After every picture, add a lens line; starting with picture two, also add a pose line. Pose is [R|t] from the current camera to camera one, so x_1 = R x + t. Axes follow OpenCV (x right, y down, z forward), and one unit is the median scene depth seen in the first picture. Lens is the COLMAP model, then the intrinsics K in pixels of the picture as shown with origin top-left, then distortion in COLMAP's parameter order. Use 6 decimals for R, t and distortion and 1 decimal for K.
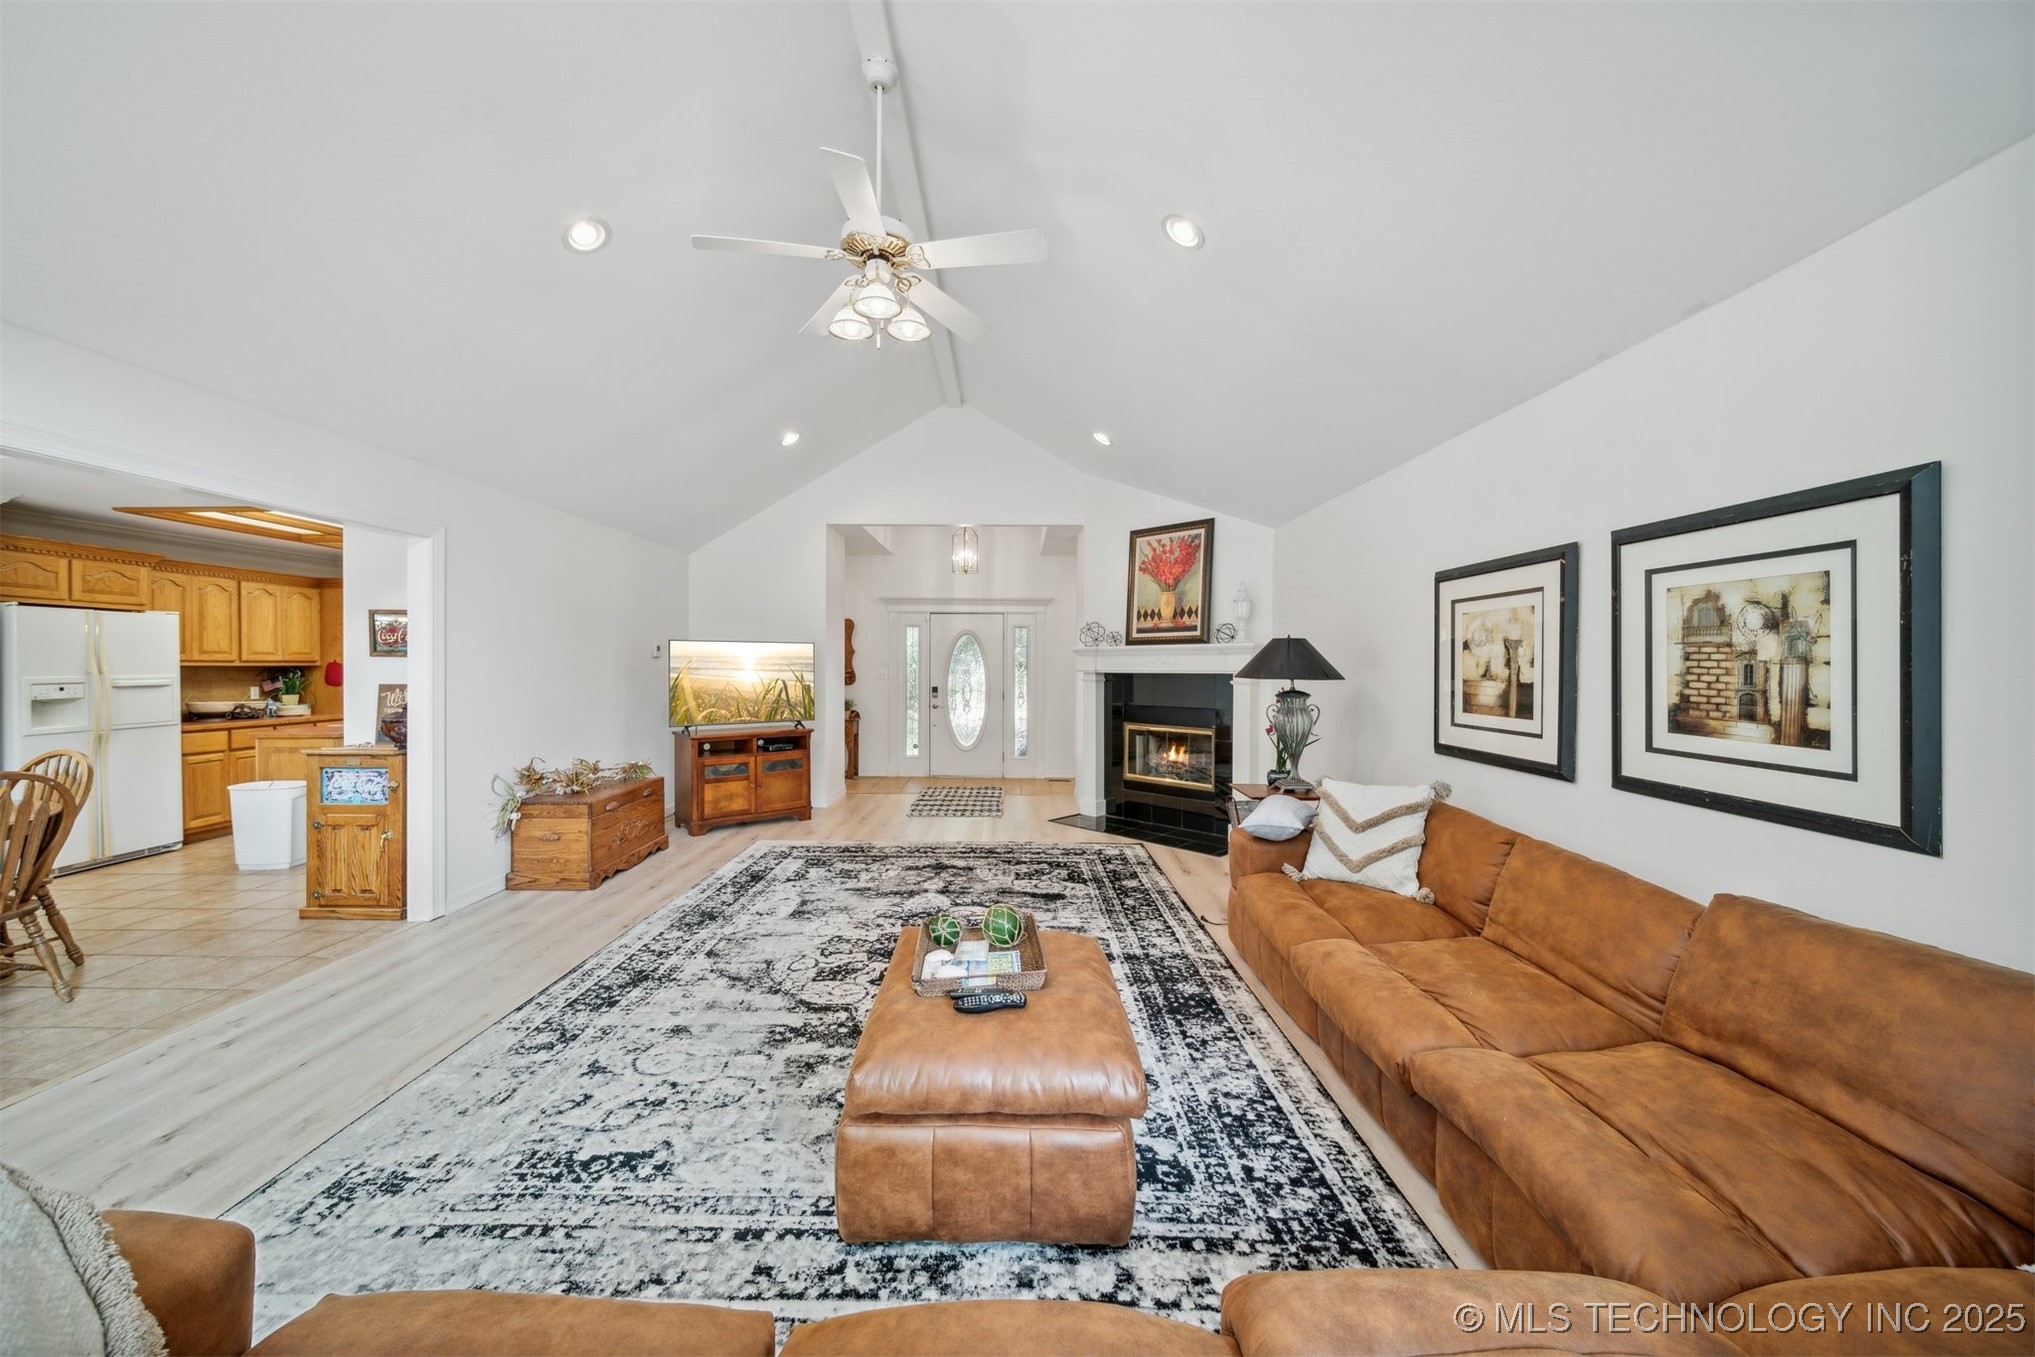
lens RADIAL K [[726.8, 0, 1001.3], [0, 726.8, 668.8], [0, 0, 1]] dist [-0.001462, -0.000200]
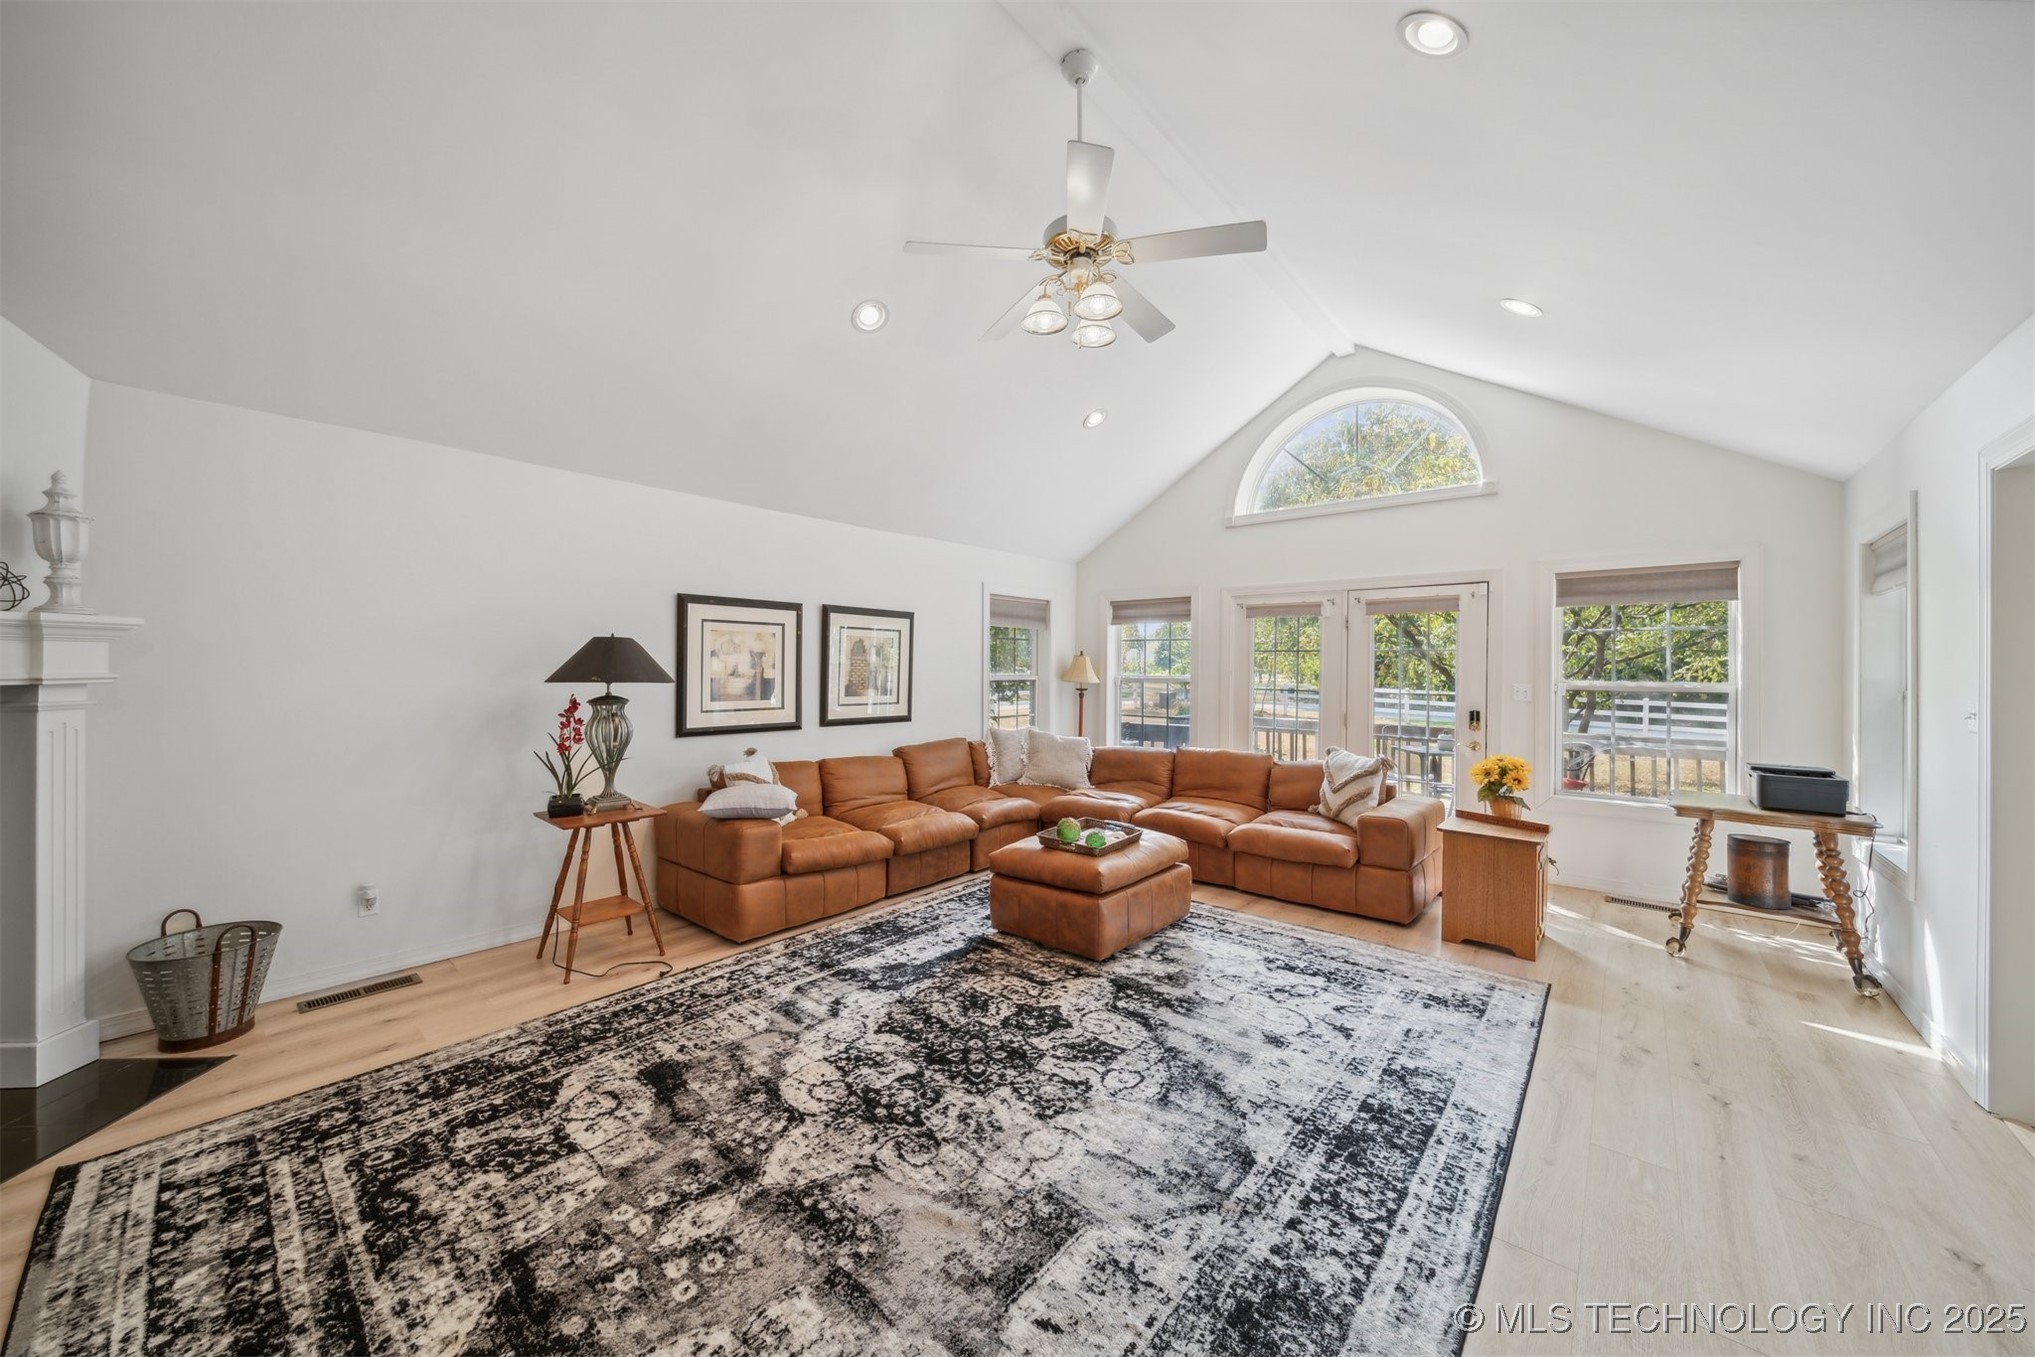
lens RADIAL K [[718.4, 0, 1004.4], [0, 718.4, 667.5], [0, 0, 1]] dist [0.000483, -0.000316]
pose [[-0.767215, -0.007622, 0.641345, -0.725851], [-0.005424, 0.999971, 0.005395, -0.016360], [-0.641367, 0.000660, -0.767234, 1.839358]]
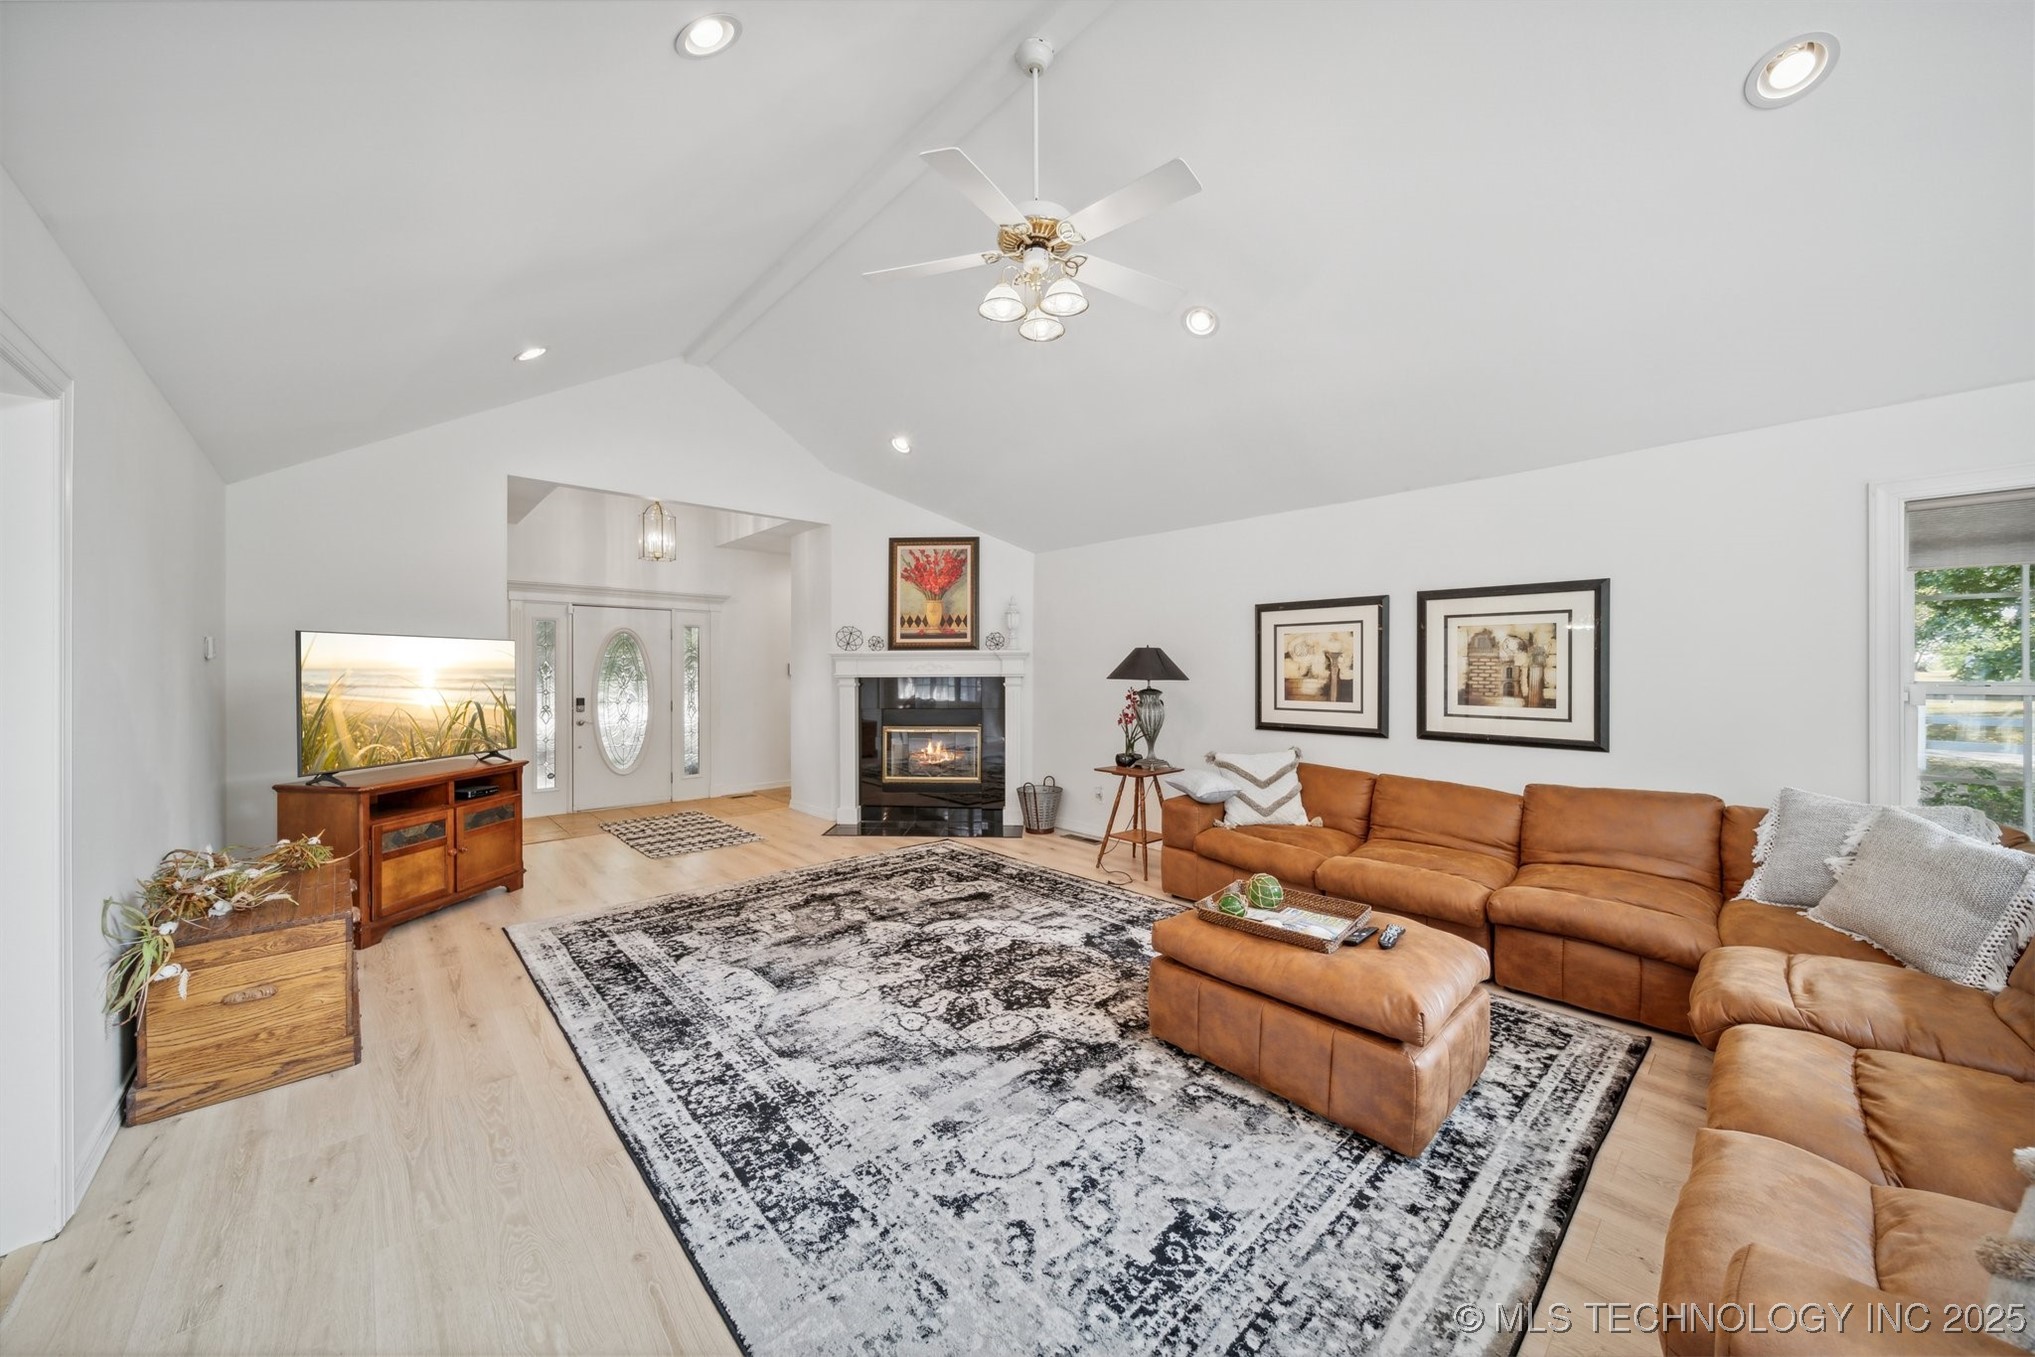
lens RADIAL K [[718.4, 0, 1004.4], [0, 718.4, 667.5], [0, 0, 1]] dist [0.000483, -0.000316]
pose [[0.729746, -0.002872, 0.683713, -0.866590], [0.007499, 0.999965, -0.003804, -0.006196], [-0.683678, 0.007903, 0.729741, 0.344147]]
